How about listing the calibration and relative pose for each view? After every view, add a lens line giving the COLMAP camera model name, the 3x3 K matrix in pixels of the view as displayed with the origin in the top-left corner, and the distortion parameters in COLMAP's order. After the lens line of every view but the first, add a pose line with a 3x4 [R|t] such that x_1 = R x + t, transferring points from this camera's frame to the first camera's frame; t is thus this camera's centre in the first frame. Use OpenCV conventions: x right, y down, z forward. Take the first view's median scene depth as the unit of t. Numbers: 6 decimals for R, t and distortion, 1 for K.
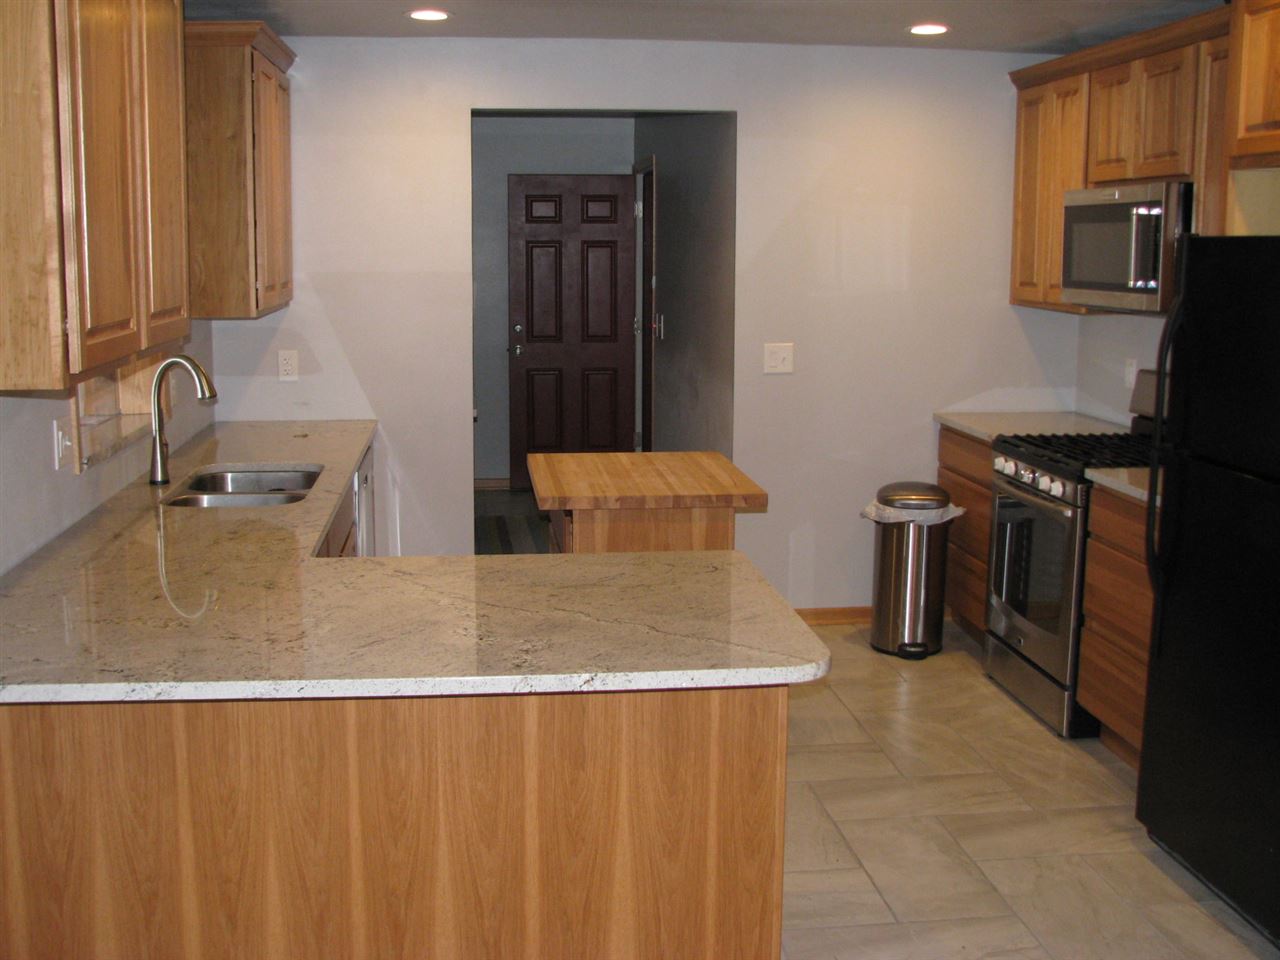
lens RADIAL K [[1393.5, 0, 622.5], [0, 1393.5, 461.4], [0, 0, 1]] dist [-0.198873, 0.294519]
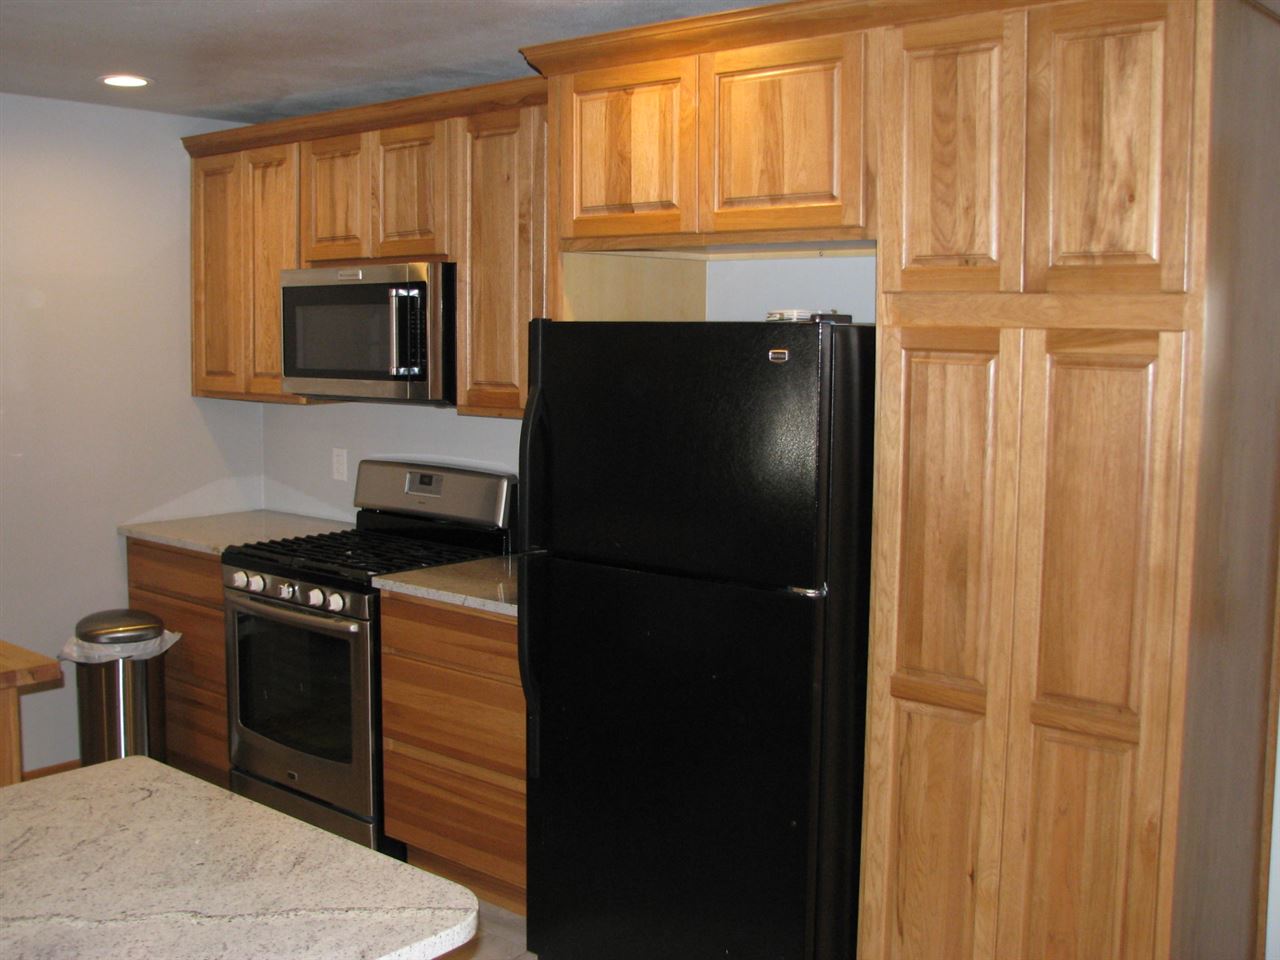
lens RADIAL K [[1393.5, 0, 622.5], [0, 1393.5, 461.4], [0, 0, 1]] dist [-0.198873, 0.294519]
pose [[0.737838, -0.066169, 0.671727, -0.147294], [0.103198, 0.994542, -0.015387, -0.039273], [-0.667042, 0.080674, 0.740639, 0.206465]]
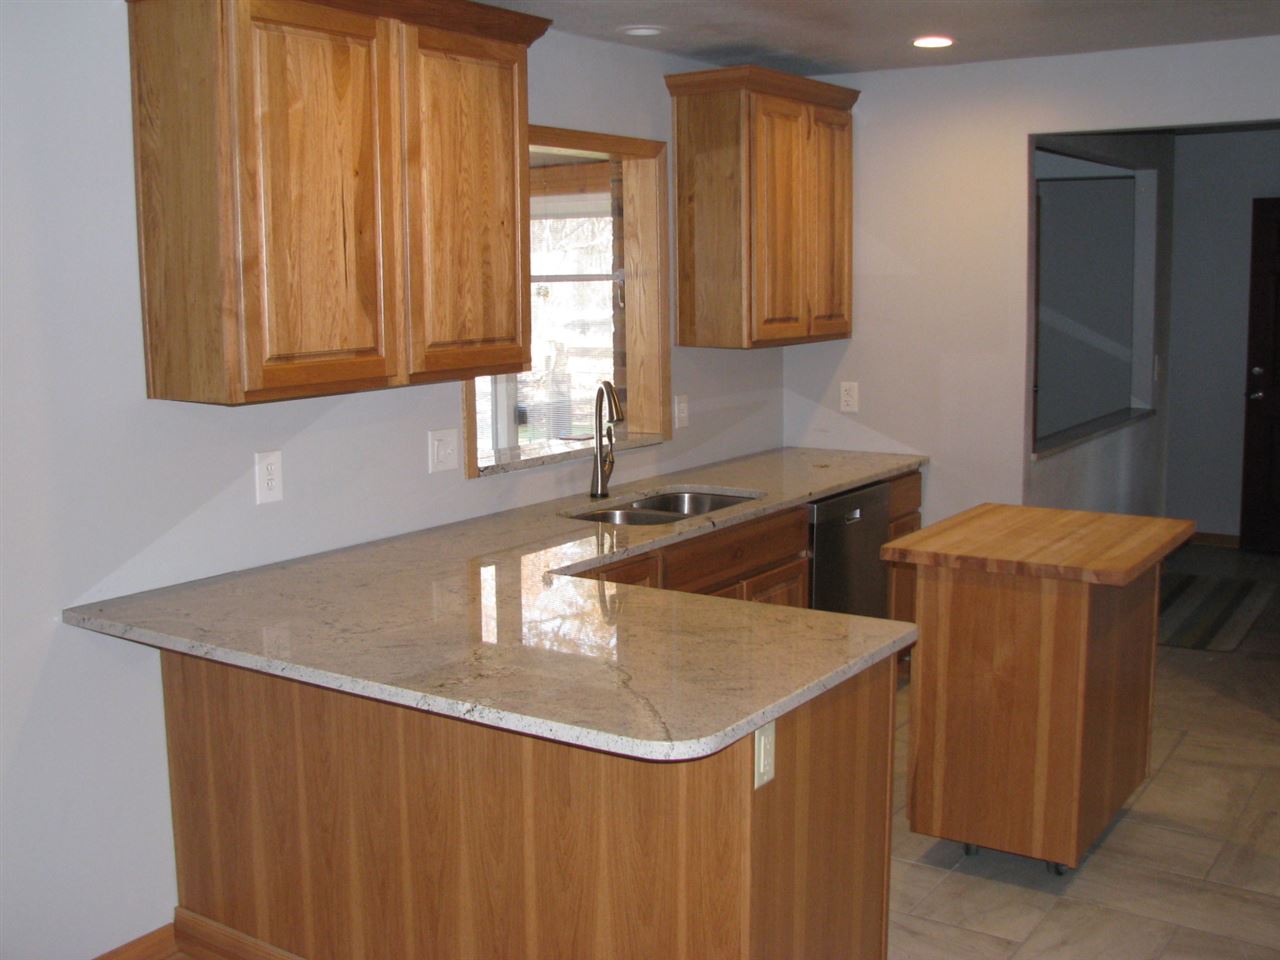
lens RADIAL K [[1393.5, 0, 622.5], [0, 1393.5, 461.4], [0, 0, 1]] dist [-0.198873, 0.294519]
pose [[0.756317, 0.074156, -0.649989, 0.372009], [-0.086907, 0.996138, 0.012525, -0.025633], [0.648408, 0.047016, 0.759840, 0.146866]]
